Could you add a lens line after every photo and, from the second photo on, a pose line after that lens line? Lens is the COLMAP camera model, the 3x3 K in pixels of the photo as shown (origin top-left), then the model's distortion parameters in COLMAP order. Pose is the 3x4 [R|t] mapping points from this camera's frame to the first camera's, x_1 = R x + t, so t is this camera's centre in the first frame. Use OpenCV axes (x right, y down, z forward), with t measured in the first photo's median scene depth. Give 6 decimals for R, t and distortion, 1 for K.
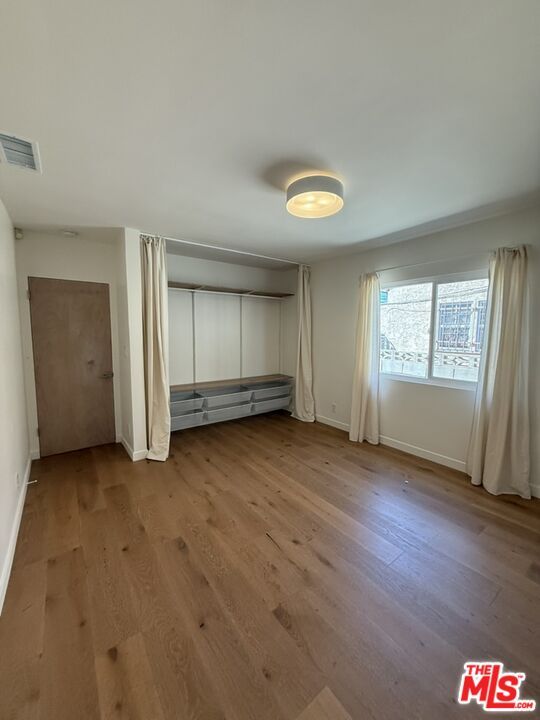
lens RADIAL K [[286.8, 0, 271.6], [0, 286.8, 356.9], [0, 0, 1]] dist [-0.000298, -0.000036]
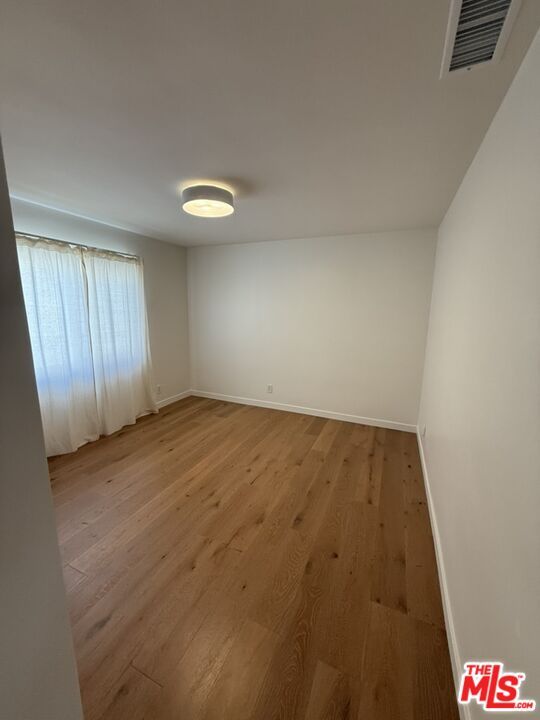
lens RADIAL K [[286.8, 0, 271.6], [0, 286.8, 356.9], [0, 0, 1]] dist [-0.000298, -0.000036]
pose [[-0.502643, -0.155586, 0.850378, -1.030233], [0.063220, 0.974422, 0.215650, -0.186553], [-0.862179, 0.162156, -0.479951, 1.417933]]
